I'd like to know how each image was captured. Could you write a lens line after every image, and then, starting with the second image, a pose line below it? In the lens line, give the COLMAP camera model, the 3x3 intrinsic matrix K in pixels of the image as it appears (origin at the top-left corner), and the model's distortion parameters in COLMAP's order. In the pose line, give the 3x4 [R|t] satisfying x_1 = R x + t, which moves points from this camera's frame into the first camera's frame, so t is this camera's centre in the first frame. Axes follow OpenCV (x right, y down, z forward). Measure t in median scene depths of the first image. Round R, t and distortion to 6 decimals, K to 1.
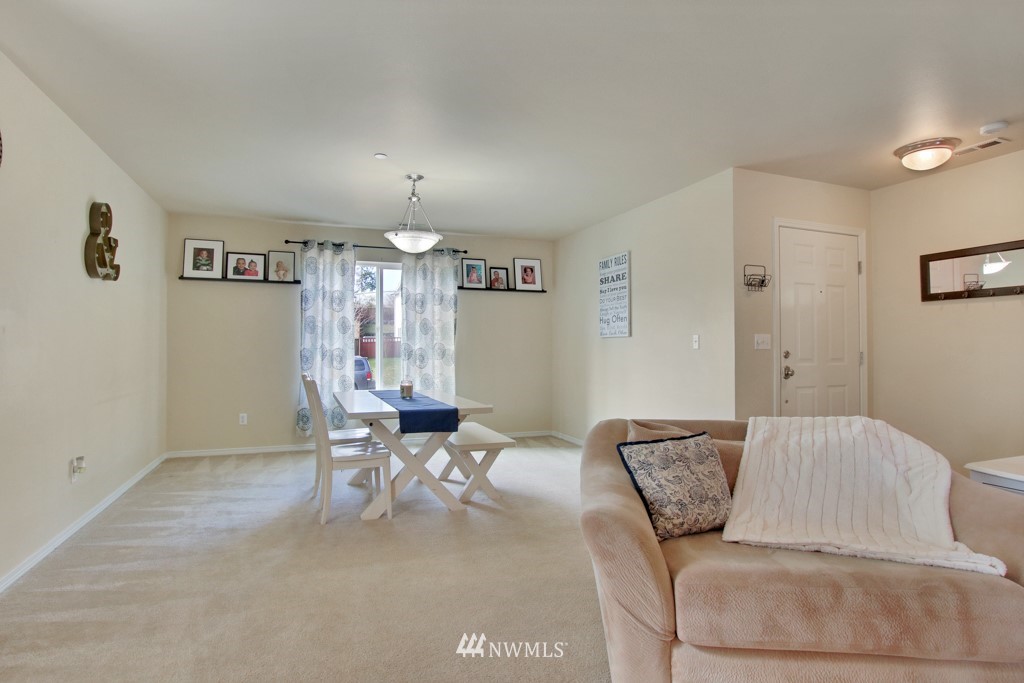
lens RADIAL K [[513.1, 0, 512.0], [0, 513.1, 341.5], [0, 0, 1]] dist [-0.027714, 0.000066]
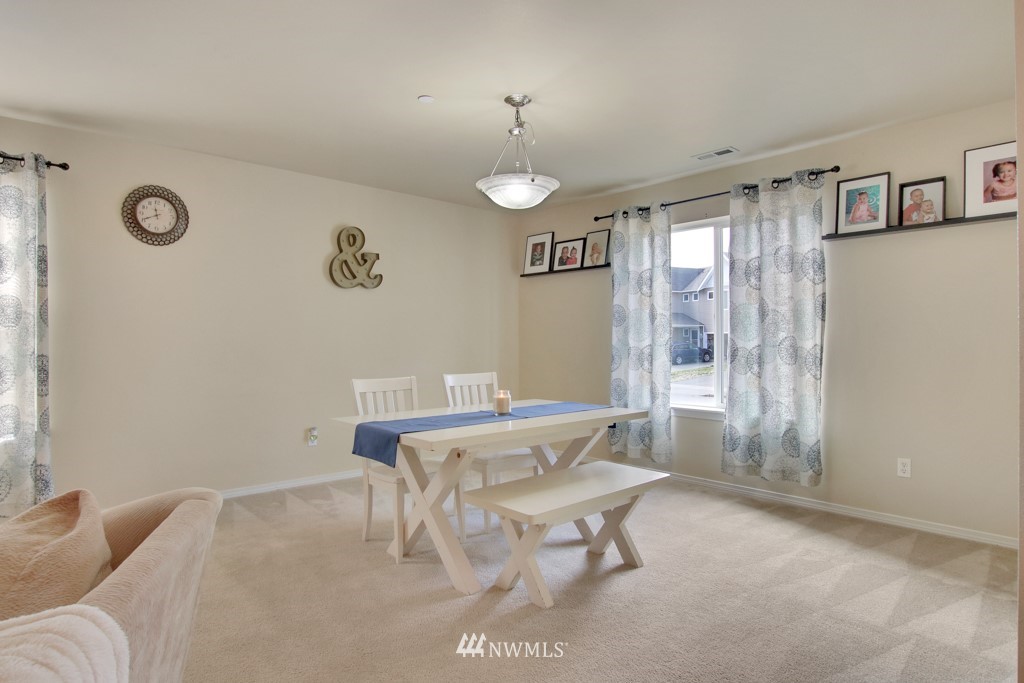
lens RADIAL K [[574.3, 0, 512.0], [0, 574.3, 341.5], [0, 0, 1]] dist [-0.026280, 0.001493]
pose [[0.362791, -0.000996, -0.931870, 0.383486], [0.009102, 0.999956, 0.002474, 0.004307], [0.931826, -0.009380, 0.362784, 0.507320]]
